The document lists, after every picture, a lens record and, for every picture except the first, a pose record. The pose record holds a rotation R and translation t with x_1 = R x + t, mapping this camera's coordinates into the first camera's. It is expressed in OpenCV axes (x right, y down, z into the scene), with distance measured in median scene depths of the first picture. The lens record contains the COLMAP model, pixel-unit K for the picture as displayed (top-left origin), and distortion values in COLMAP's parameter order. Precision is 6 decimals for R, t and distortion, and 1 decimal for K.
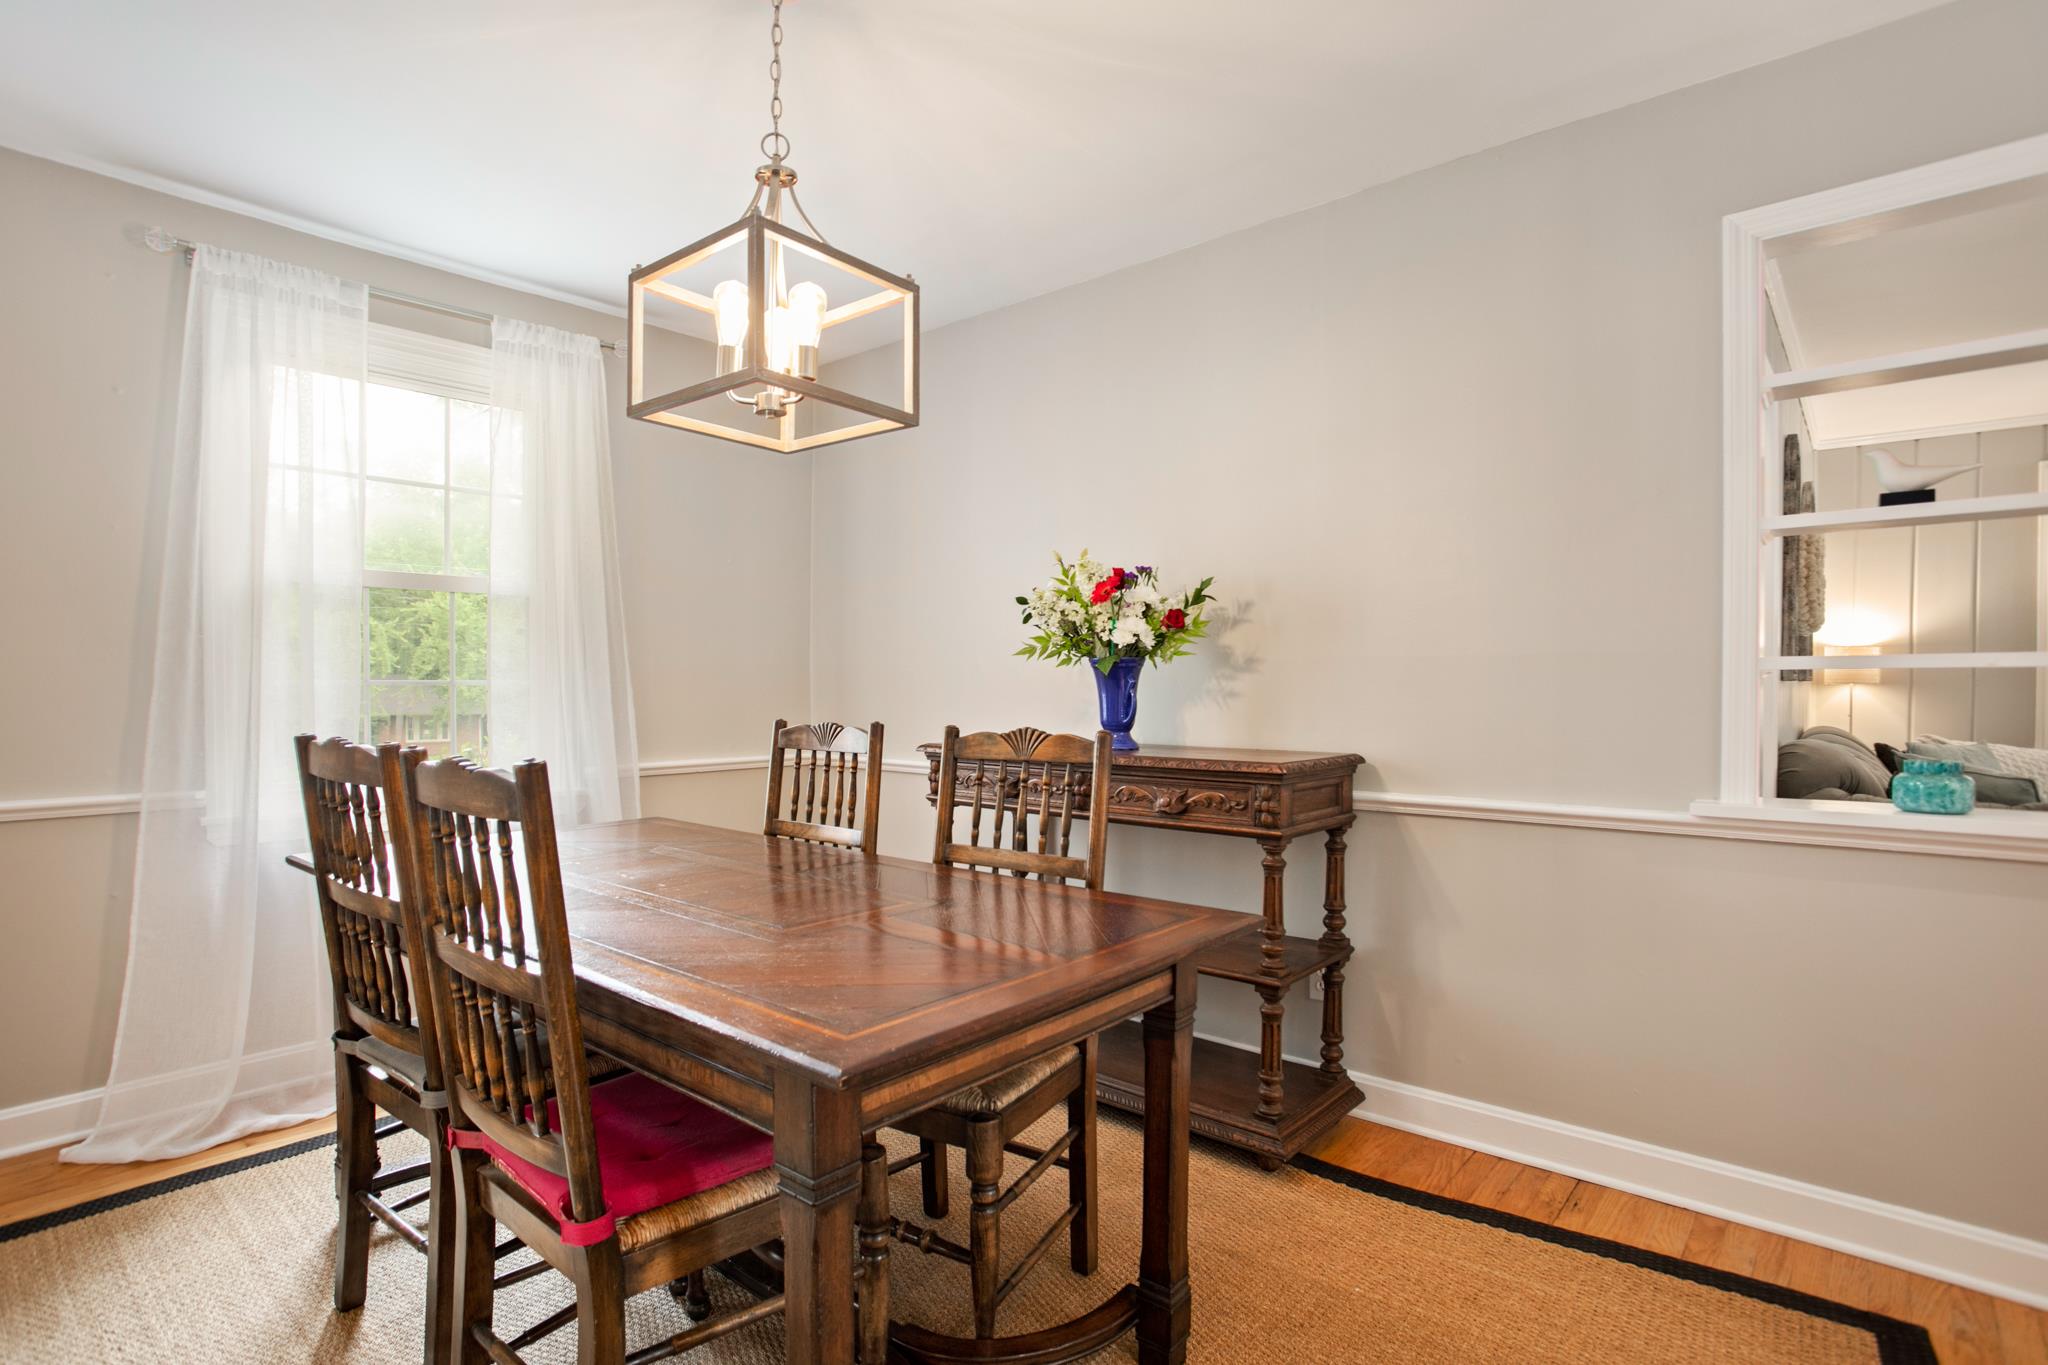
lens RADIAL K [[1017.4, 0, 1019.8], [0, 1017.4, 697.7], [0, 0, 1]] dist [-0.019662, 0.001702]
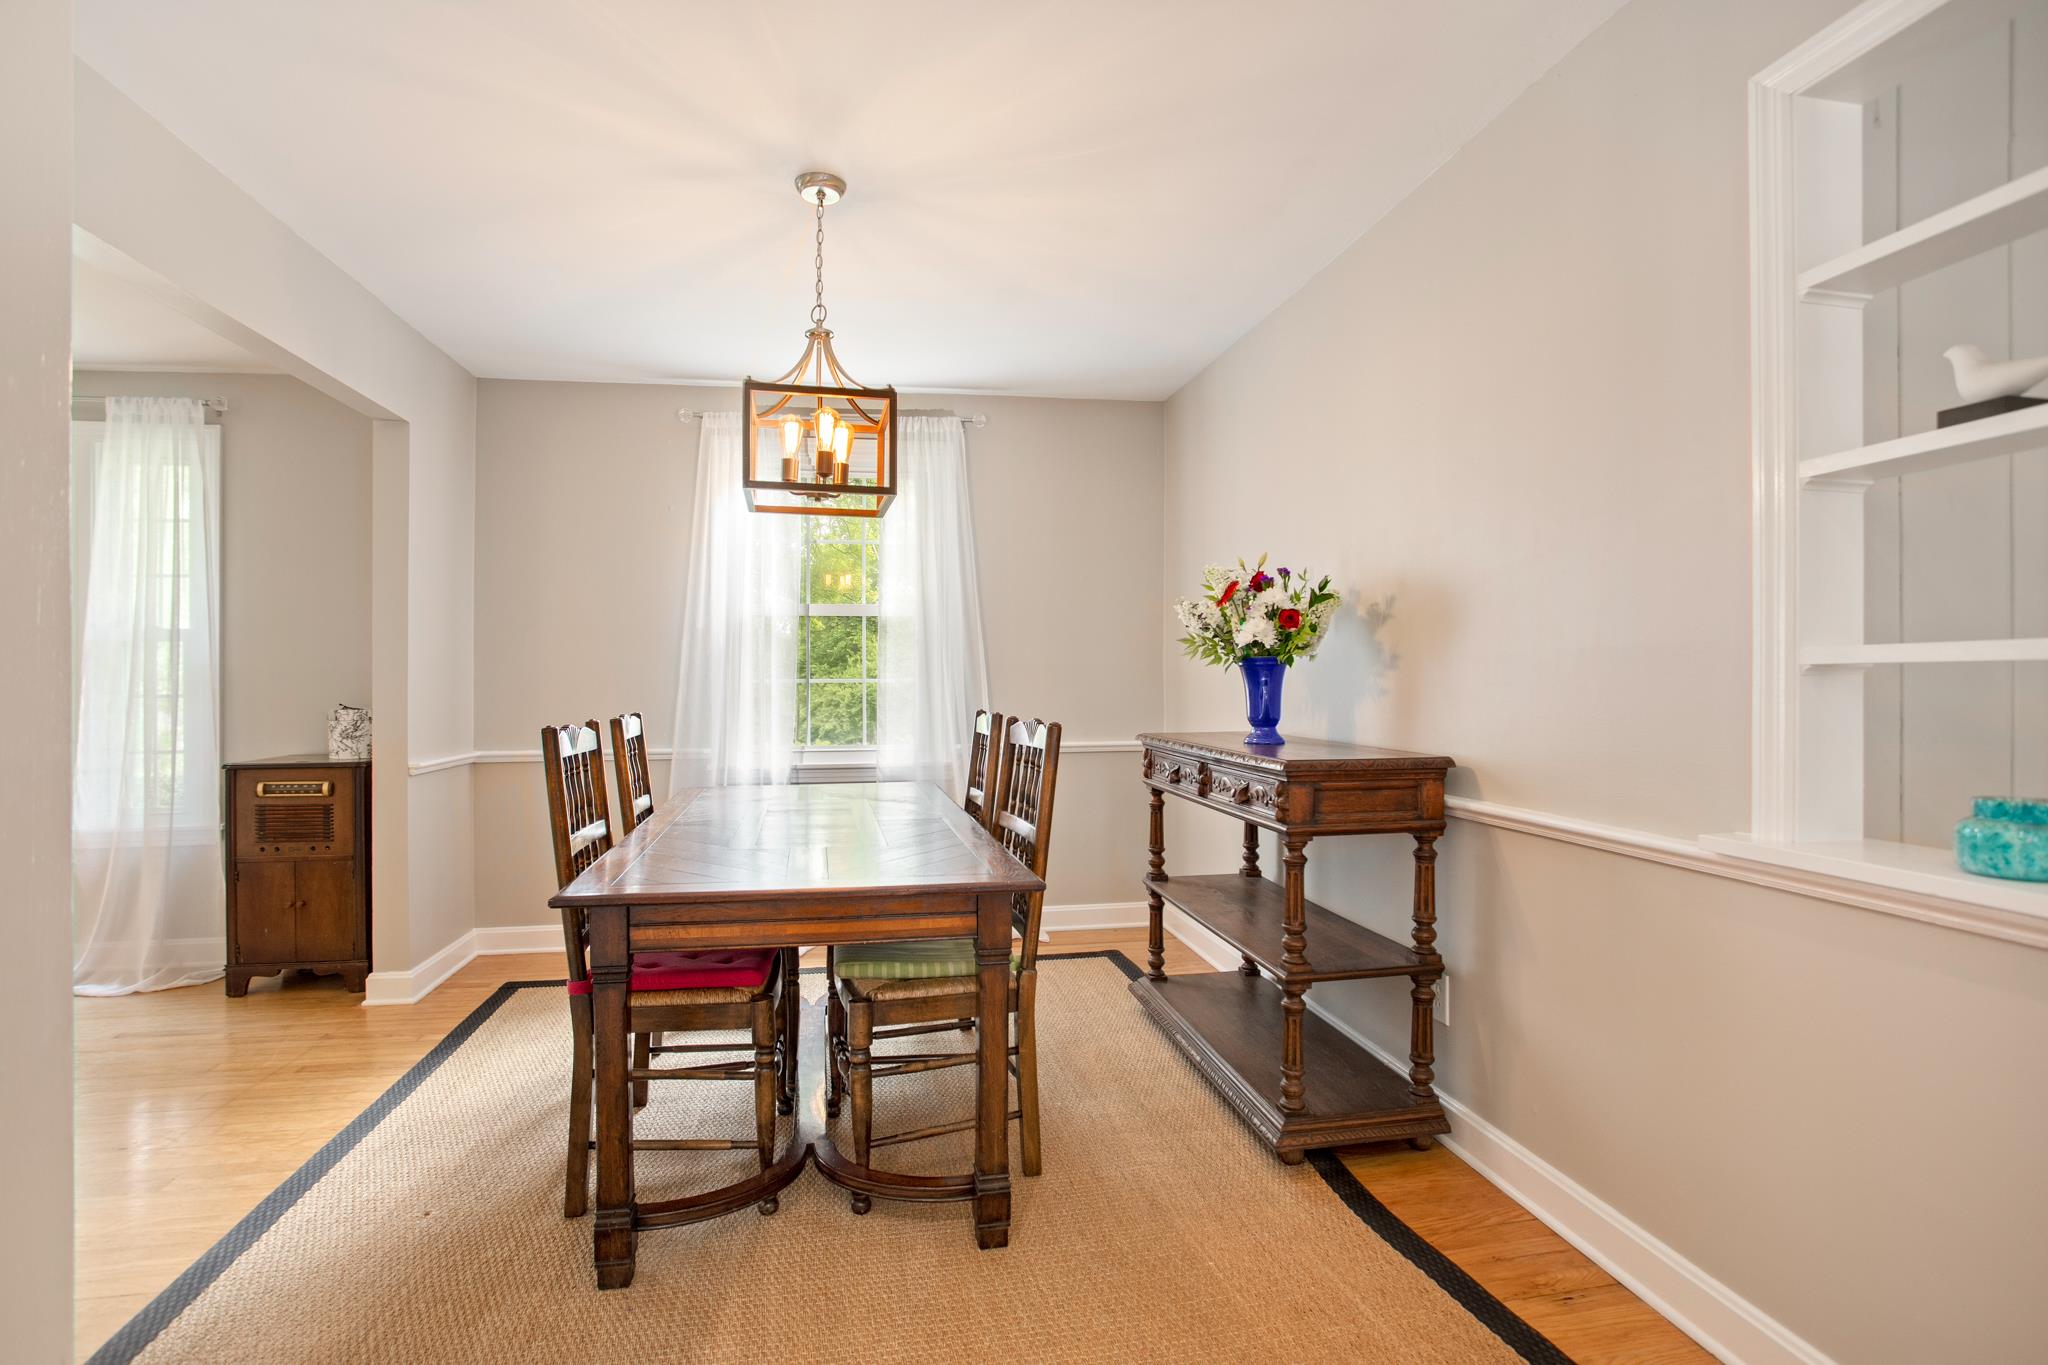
lens RADIAL K [[967.9, 0, 1028.4], [0, 967.9, 676.2], [0, 0, 1]] dist [-0.003836, -0.001660]
pose [[0.787619, -0.004396, -0.616147, 0.575084], [-0.003913, 0.999919, -0.012135, -0.006225], [0.616150, 0.011969, 0.787538, 0.064159]]
